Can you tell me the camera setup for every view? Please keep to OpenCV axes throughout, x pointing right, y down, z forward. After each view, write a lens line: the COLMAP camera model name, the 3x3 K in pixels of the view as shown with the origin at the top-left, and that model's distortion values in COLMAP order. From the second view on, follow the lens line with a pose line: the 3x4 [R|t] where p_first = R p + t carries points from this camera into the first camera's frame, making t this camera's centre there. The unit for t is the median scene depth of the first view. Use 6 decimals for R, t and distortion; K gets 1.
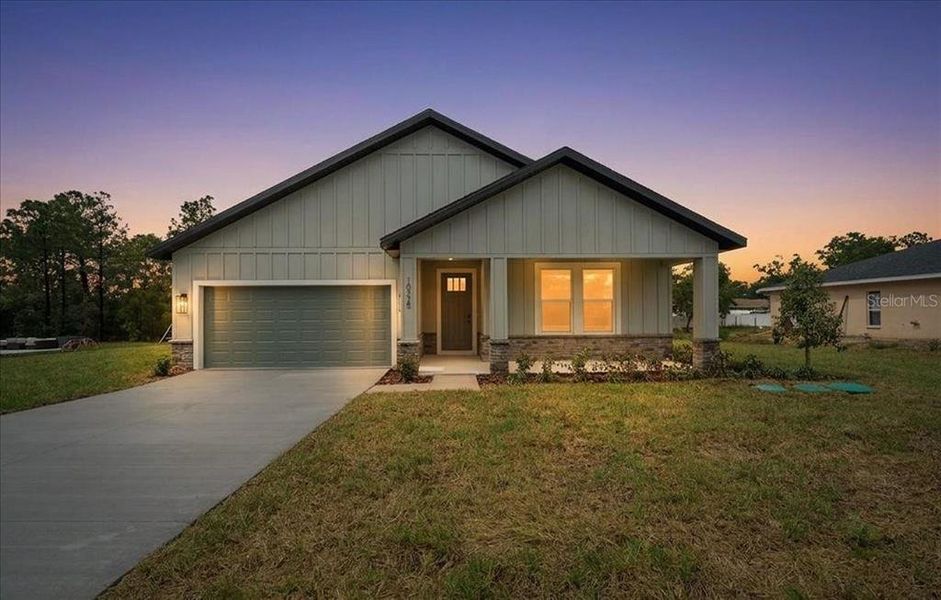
lens RADIAL K [[389.2, 0, 454.0], [0, 389.2, 312.0], [0, 0, 1]] dist [-0.000041, -0.000222]
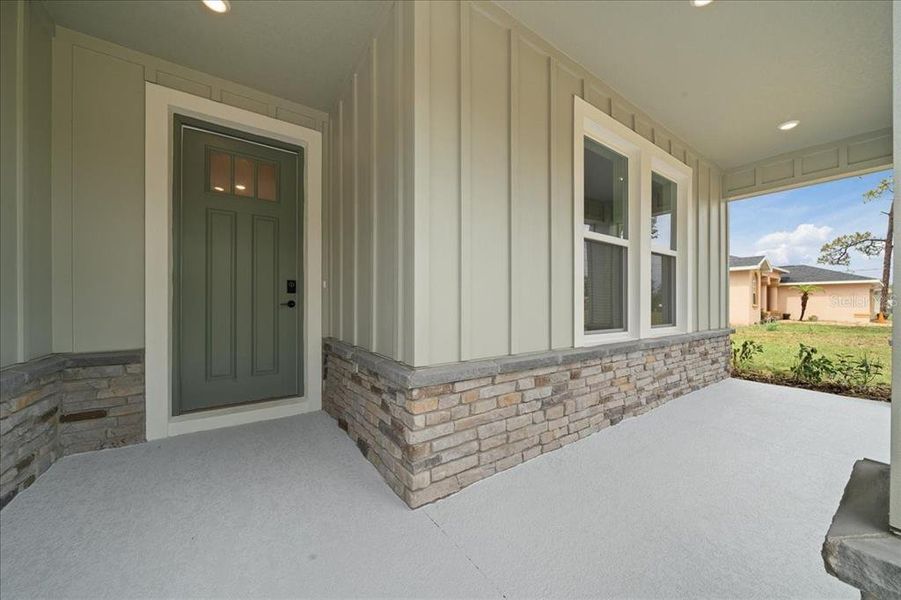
lens RADIAL K [[323.7, 0, 450.5], [0, 323.7, 300.0], [0, 0, 1]] dist [-0.002154, -0.000132]
pose [[0.830895, 0.011155, 0.556317, 0.000988], [-0.011451, 0.999930, -0.002947, 0.031323], [-0.556311, -0.003922, 0.830965, 1.038633]]
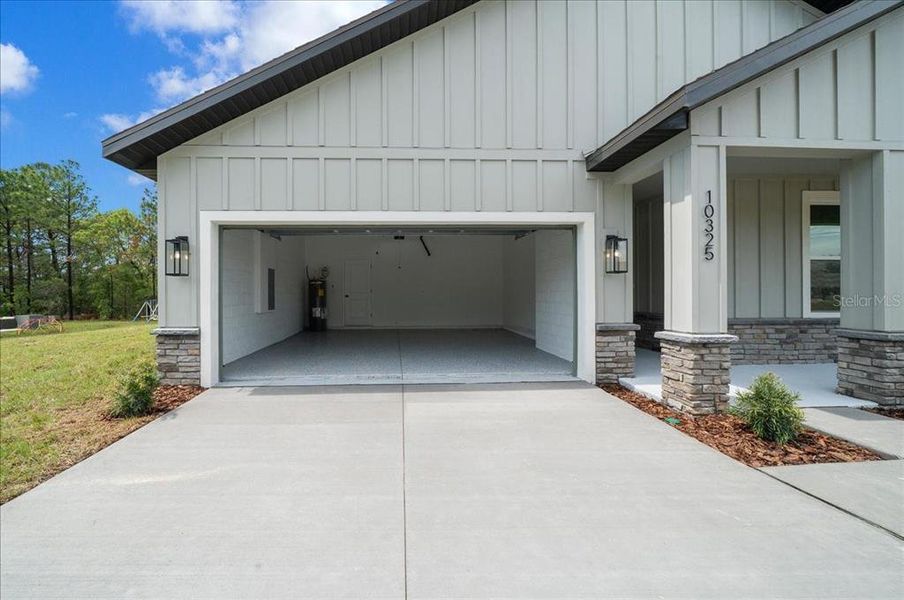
lens RADIAL K [[347.3, 0, 407.8], [0, 347.3, 293.9], [0, 0, 1]] dist [-0.001777, -0.000231]
pose [[0.999738, 0.001953, 0.022803, -0.465110], [-0.002097, 0.999978, 0.006303, 0.026431], [-0.022790, -0.006349, 0.999720, 0.615648]]
